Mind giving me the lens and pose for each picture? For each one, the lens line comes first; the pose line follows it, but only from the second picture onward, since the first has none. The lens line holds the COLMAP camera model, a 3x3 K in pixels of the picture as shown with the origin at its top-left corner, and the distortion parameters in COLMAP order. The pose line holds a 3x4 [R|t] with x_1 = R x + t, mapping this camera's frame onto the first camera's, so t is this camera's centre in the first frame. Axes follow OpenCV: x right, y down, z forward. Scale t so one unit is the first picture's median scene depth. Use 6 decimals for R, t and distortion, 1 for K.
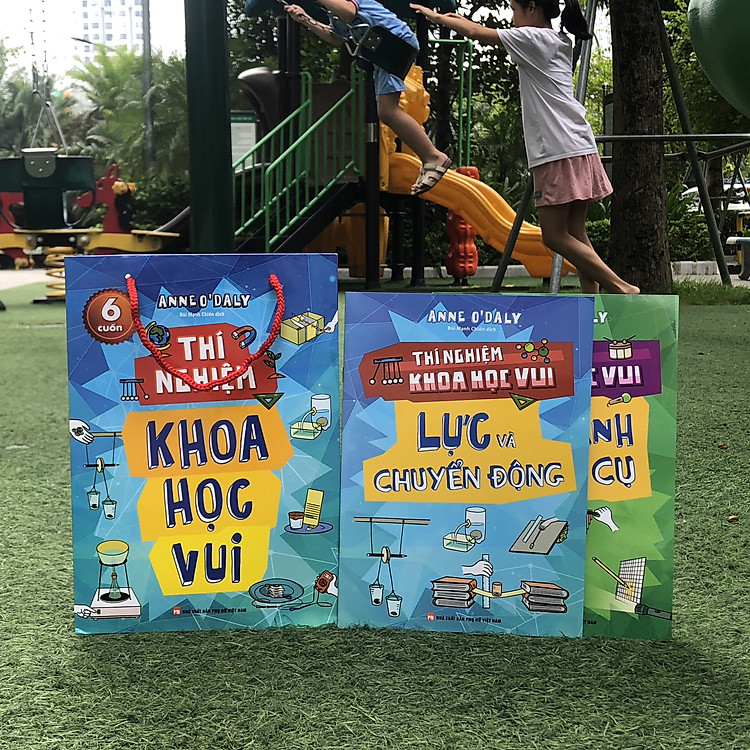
lens RADIAL K [[1339.8, 0, 375.0], [0, 1339.8, 375.0], [0, 0, 1]] dist [-0.016943, -0.004699]
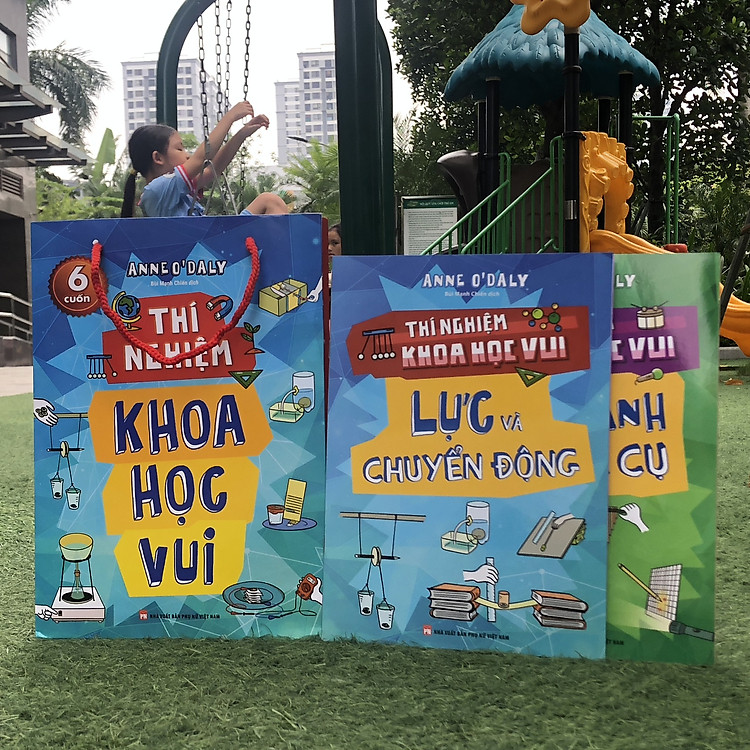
lens RADIAL K [[1339.8, 0, 375.0], [0, 1339.8, 375.0], [0, 0, 1]] dist [-0.016943, -0.004699]
pose [[0.983230, -0.006257, -0.182260, 0.167050], [-0.008556, 0.996728, -0.080376, 0.087466], [0.182167, 0.080588, 0.979960, 0.142096]]
